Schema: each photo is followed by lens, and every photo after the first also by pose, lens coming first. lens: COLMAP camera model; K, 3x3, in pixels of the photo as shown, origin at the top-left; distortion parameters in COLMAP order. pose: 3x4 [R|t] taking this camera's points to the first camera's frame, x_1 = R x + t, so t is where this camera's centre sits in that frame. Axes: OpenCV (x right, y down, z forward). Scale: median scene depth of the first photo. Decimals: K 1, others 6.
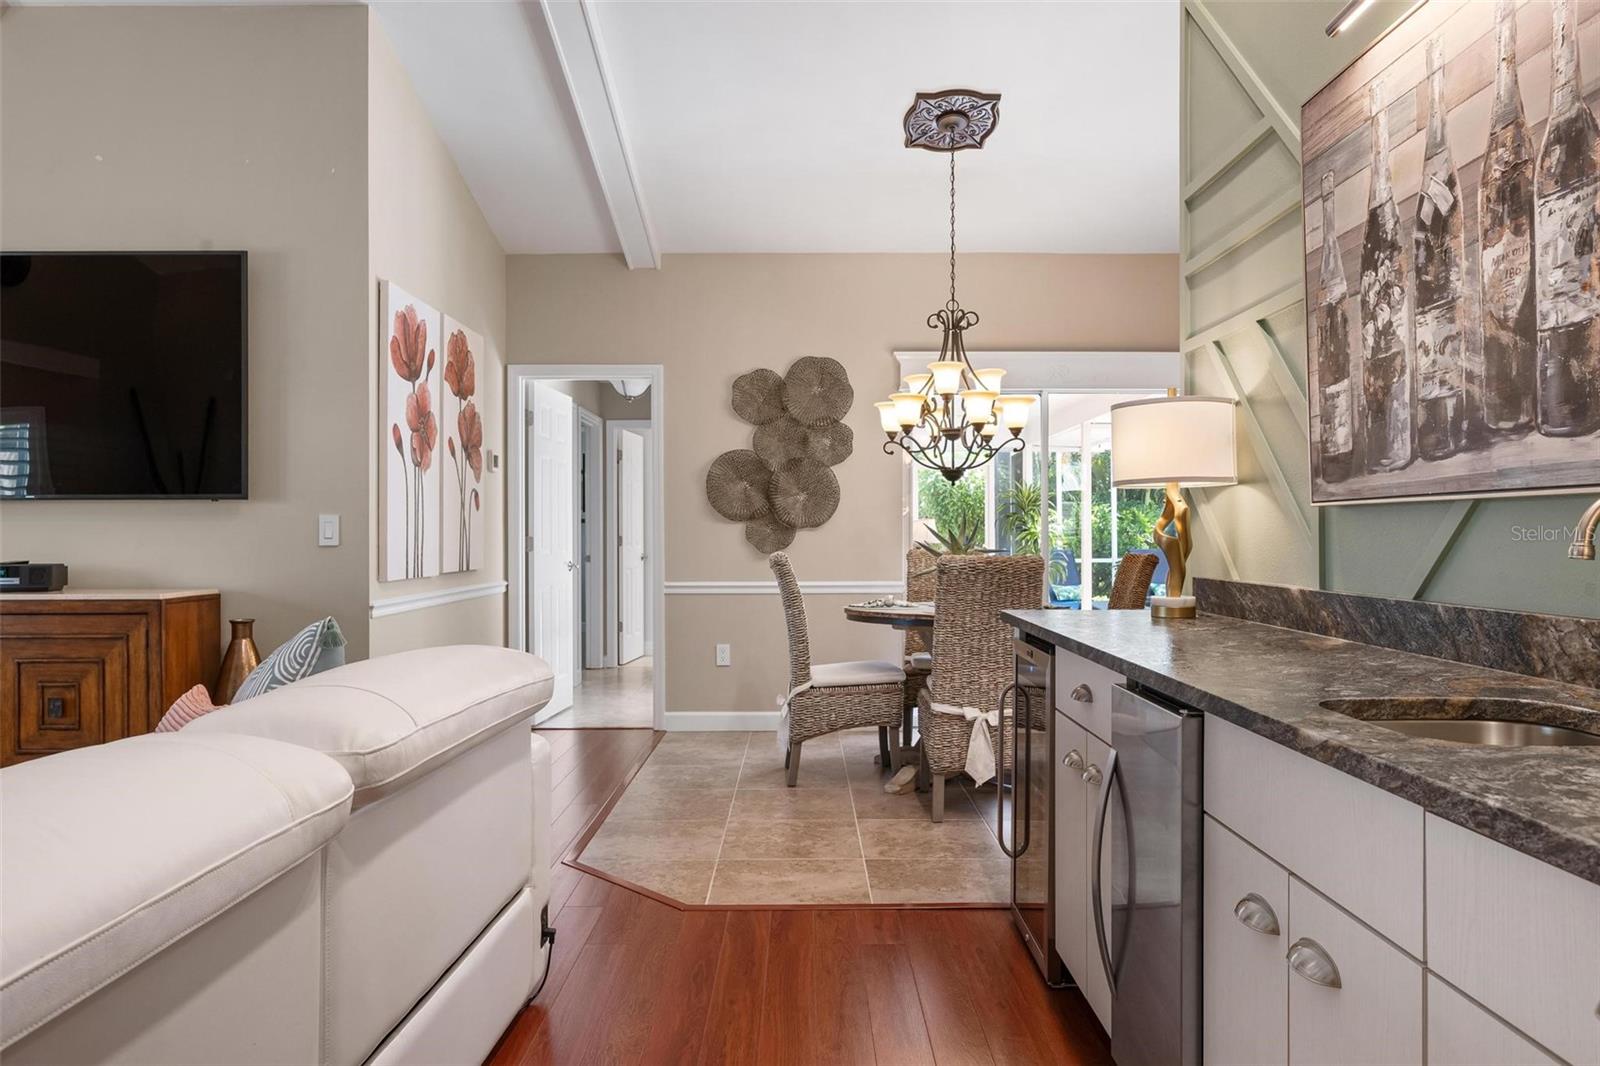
lens RADIAL K [[1050.8, 0, 802.5], [0, 1050.8, 530.7], [0, 0, 1]] dist [-0.002181, -0.000536]
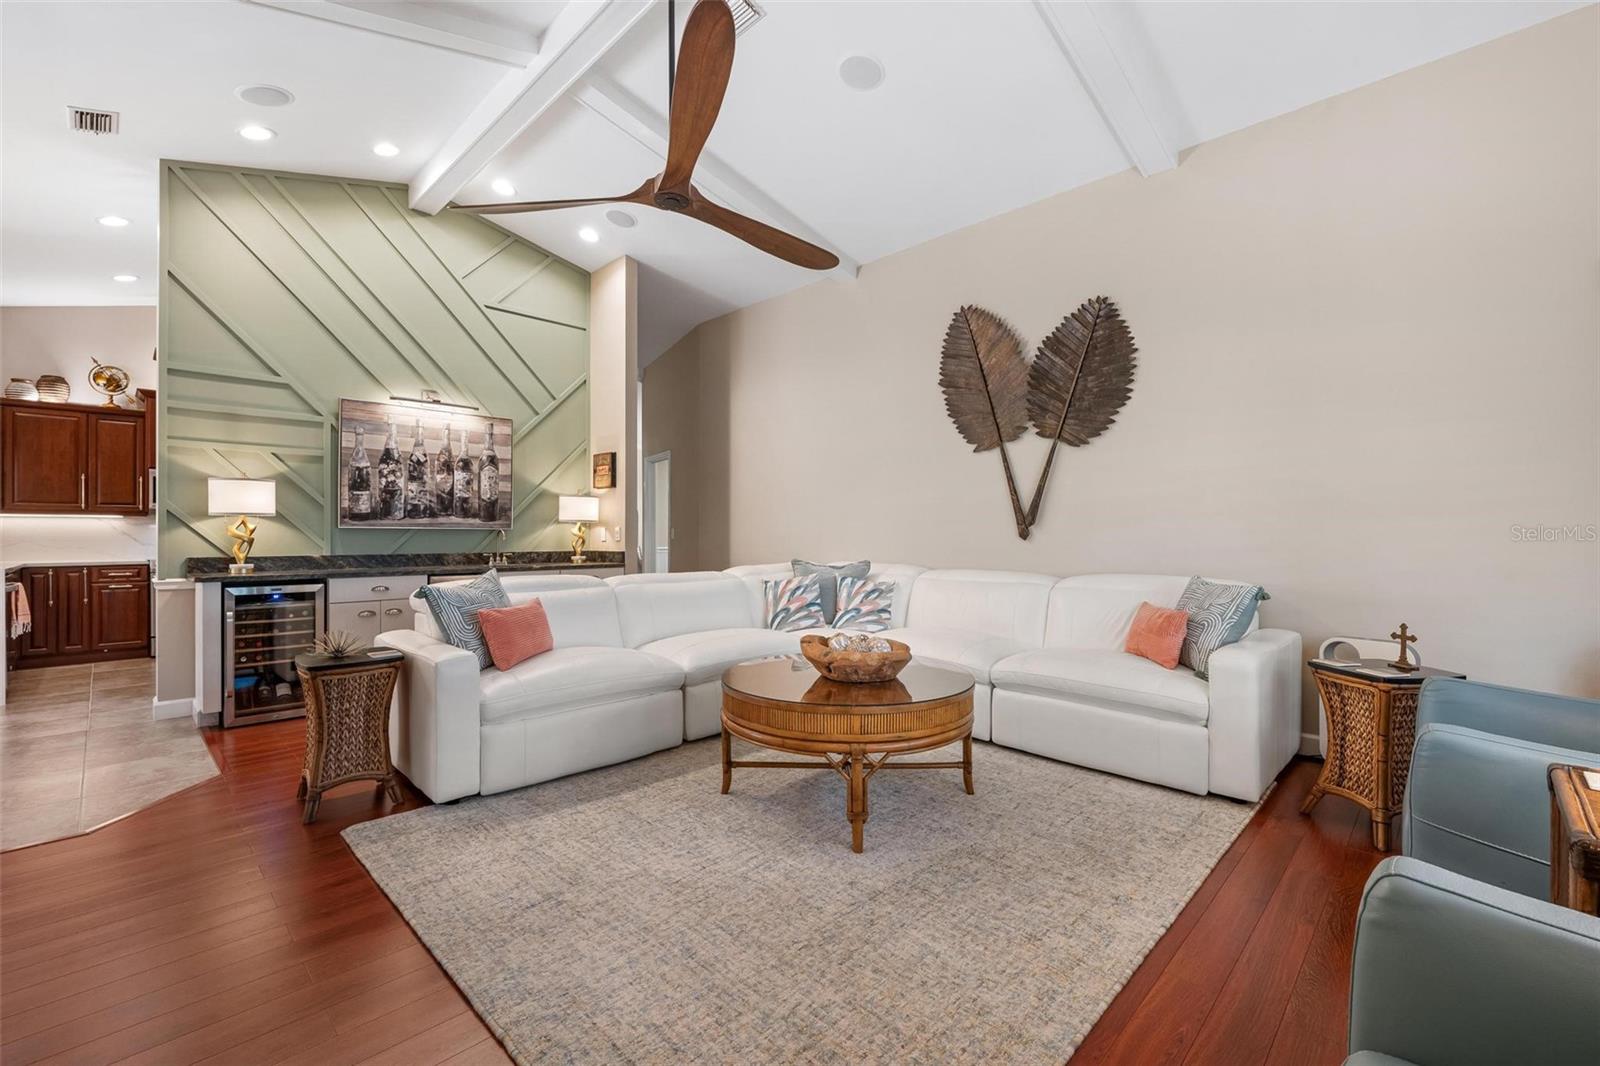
lens RADIAL K [[676.8, 0, 800.0], [0, 676.8, 533.0], [0, 0, 1]] dist [0.000189, -0.001271]
pose [[-0.713598, 0.006567, 0.700525, -1.029571], [0.000348, 0.999959, -0.009020, 0.006118], [-0.700556, -0.006193, -0.713571, 0.804861]]
